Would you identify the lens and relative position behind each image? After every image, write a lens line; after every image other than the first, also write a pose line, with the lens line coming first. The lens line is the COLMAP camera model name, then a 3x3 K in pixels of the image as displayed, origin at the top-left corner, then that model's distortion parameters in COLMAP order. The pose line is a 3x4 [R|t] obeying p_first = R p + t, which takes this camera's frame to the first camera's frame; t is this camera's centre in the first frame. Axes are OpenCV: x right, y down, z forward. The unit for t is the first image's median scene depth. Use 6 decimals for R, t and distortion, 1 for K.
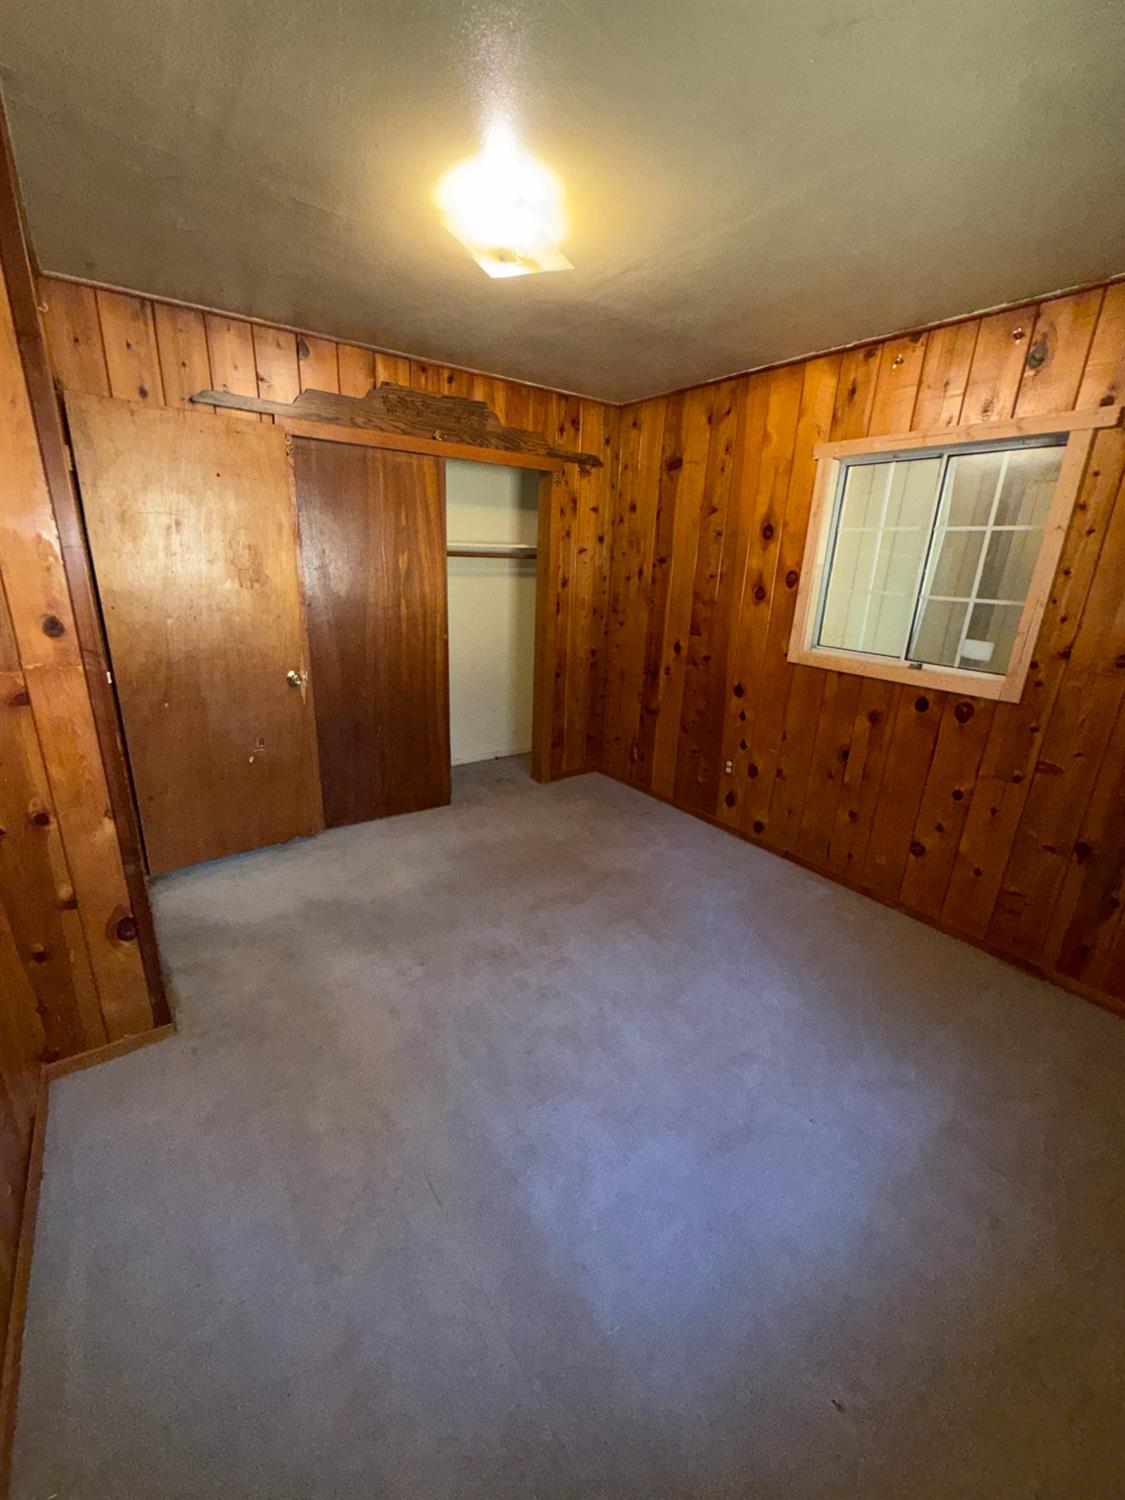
lens RADIAL K [[597.0, 0, 563.0], [0, 597.0, 746.0], [0, 0, 1]] dist [0.001475, 0.000128]
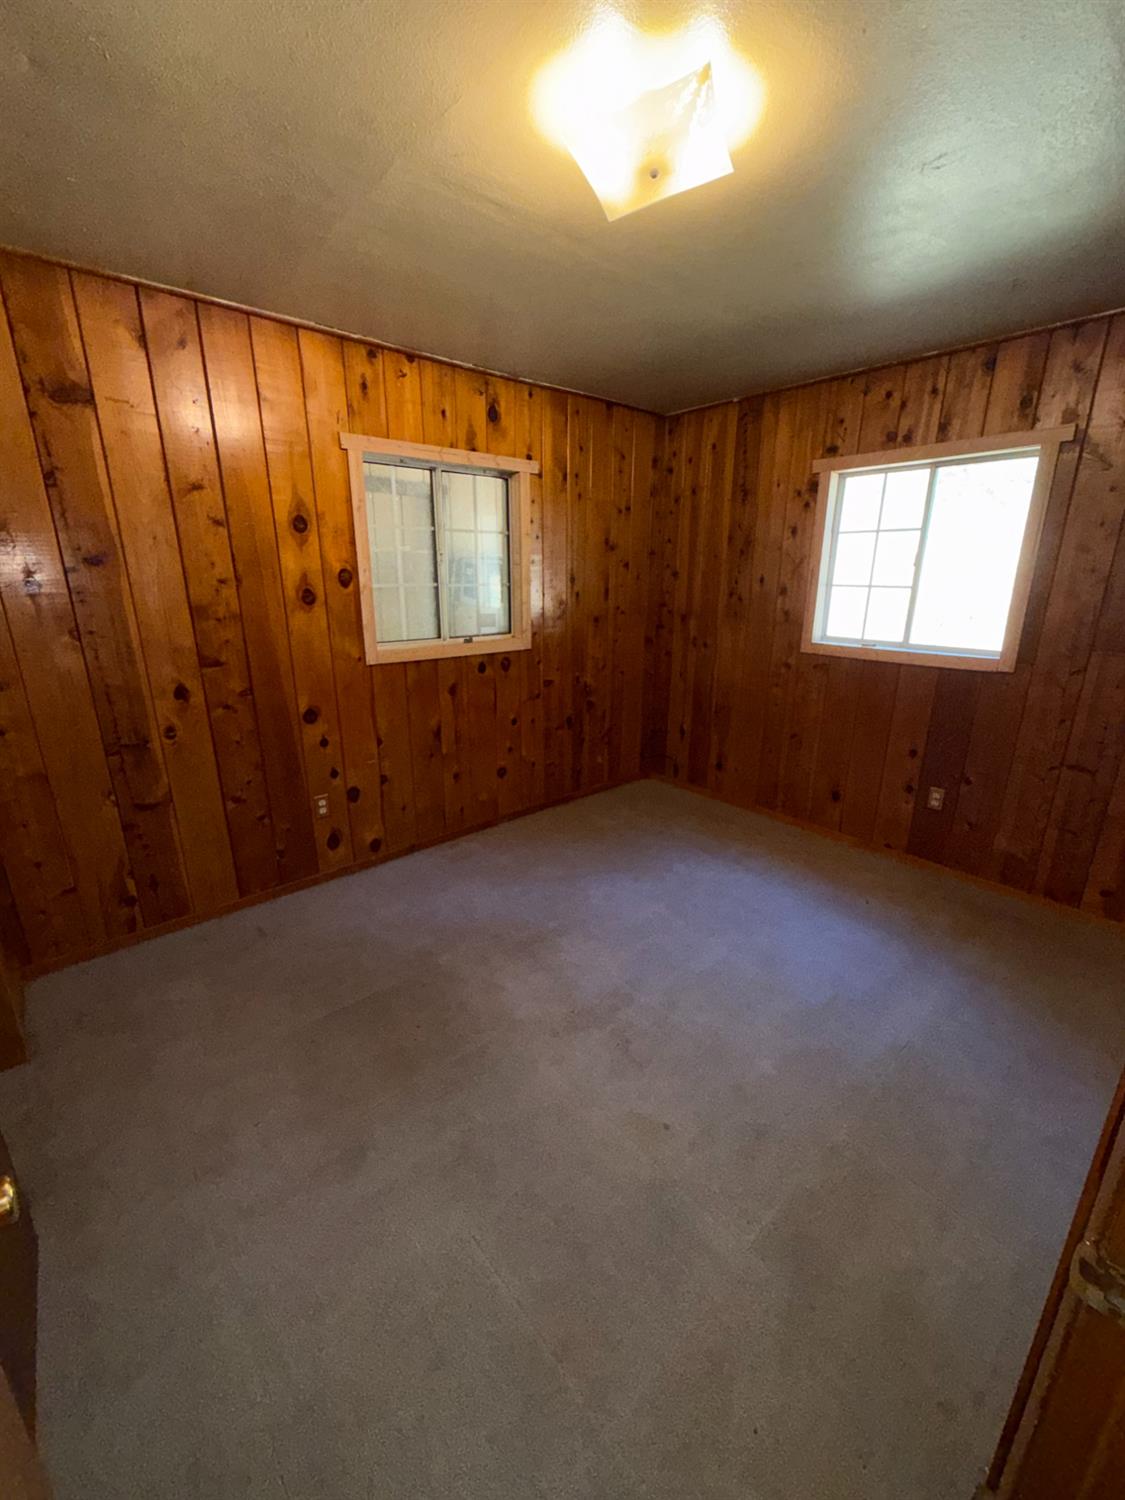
lens RADIAL K [[597.0, 0, 563.1], [0, 597.0, 747.7], [0, 0, 1]] dist [0.001475, 0.000128]
pose [[-0.082914, -0.324097, 0.942384, -0.594288], [0.295135, 0.895232, 0.333848, -0.254729], [-0.951851, 0.305811, 0.021425, 0.745851]]
